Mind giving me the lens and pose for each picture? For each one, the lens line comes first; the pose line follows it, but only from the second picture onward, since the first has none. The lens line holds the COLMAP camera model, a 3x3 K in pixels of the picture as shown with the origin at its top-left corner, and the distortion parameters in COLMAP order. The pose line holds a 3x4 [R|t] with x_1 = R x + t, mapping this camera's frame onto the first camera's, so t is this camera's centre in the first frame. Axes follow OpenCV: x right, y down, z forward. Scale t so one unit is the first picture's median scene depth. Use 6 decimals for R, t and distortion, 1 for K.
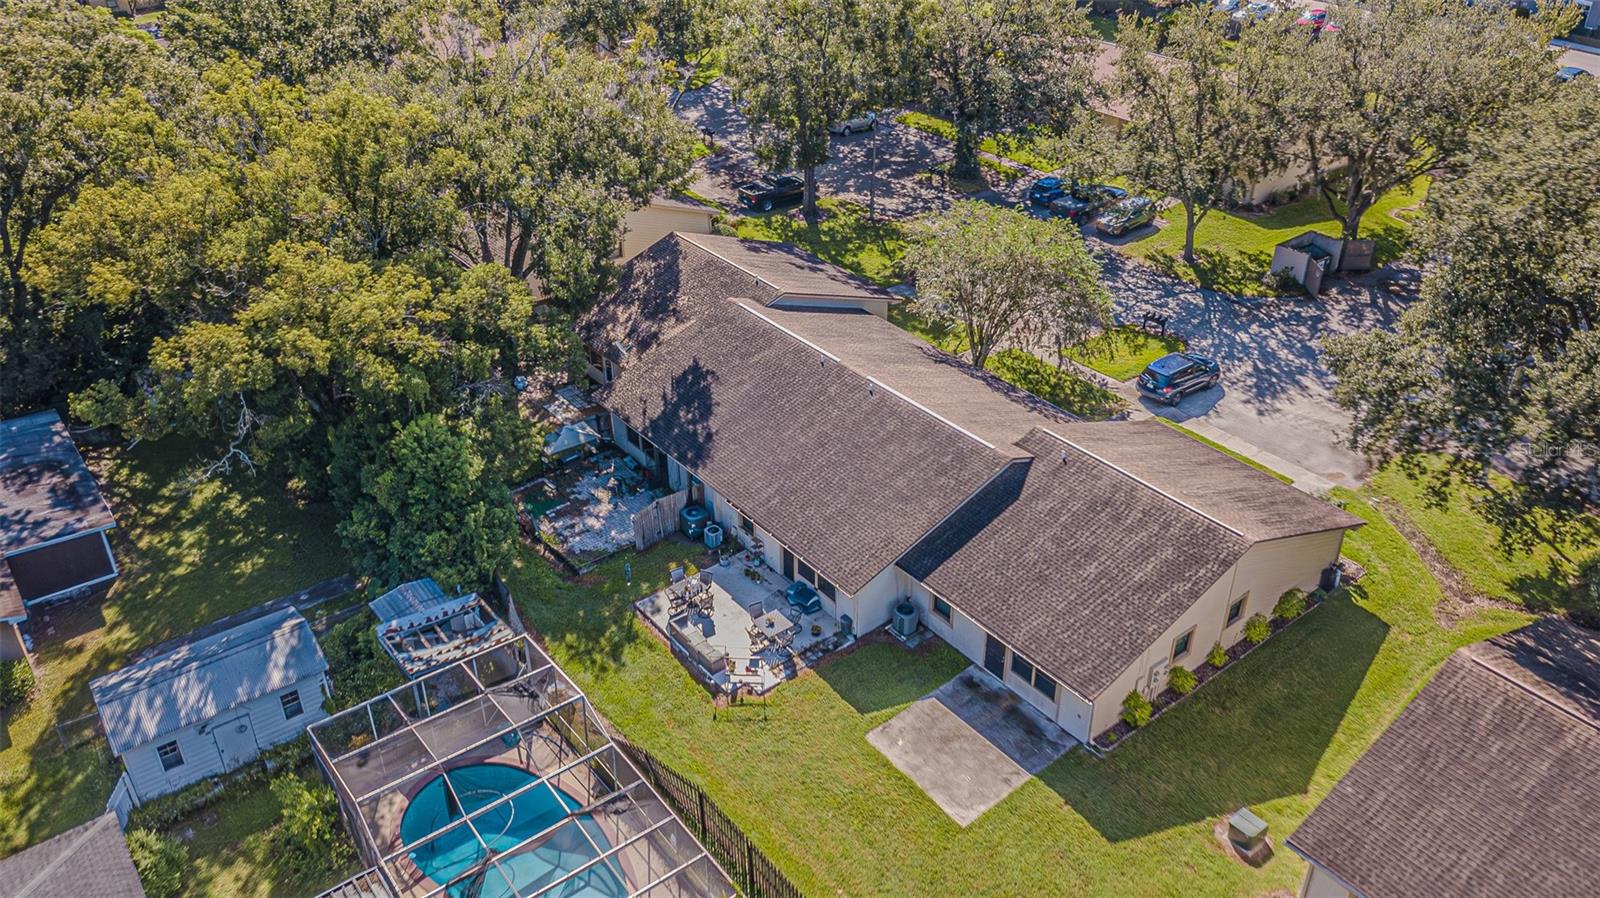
lens RADIAL K [[1236.0, 0, 756.3], [0, 1236.0, 452.2], [0, 0, 1]] dist [-0.008538, 0.001316]
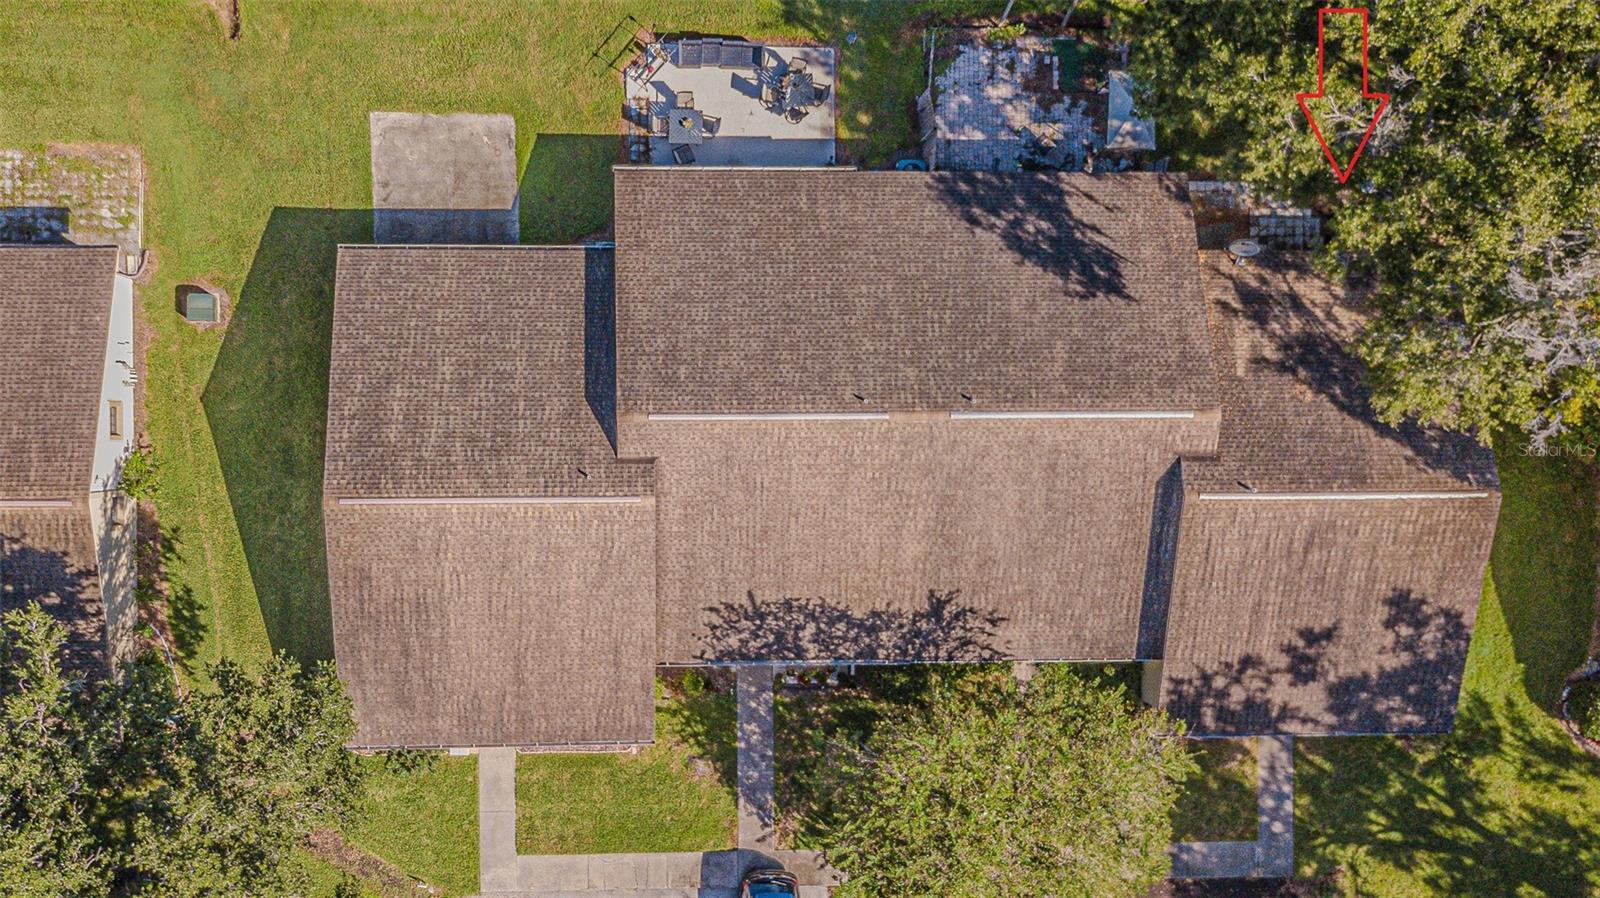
lens RADIAL K [[1236.0, 0, 756.3], [0, 1236.0, 452.2], [0, 0, 1]] dist [-0.008538, 0.001316]
pose [[-0.584232, 0.811400, 0.017429, 0.141583], [-0.459553, -0.348440, 0.816946, -0.621910], [0.668942, 0.469276, 0.576451, 0.544862]]
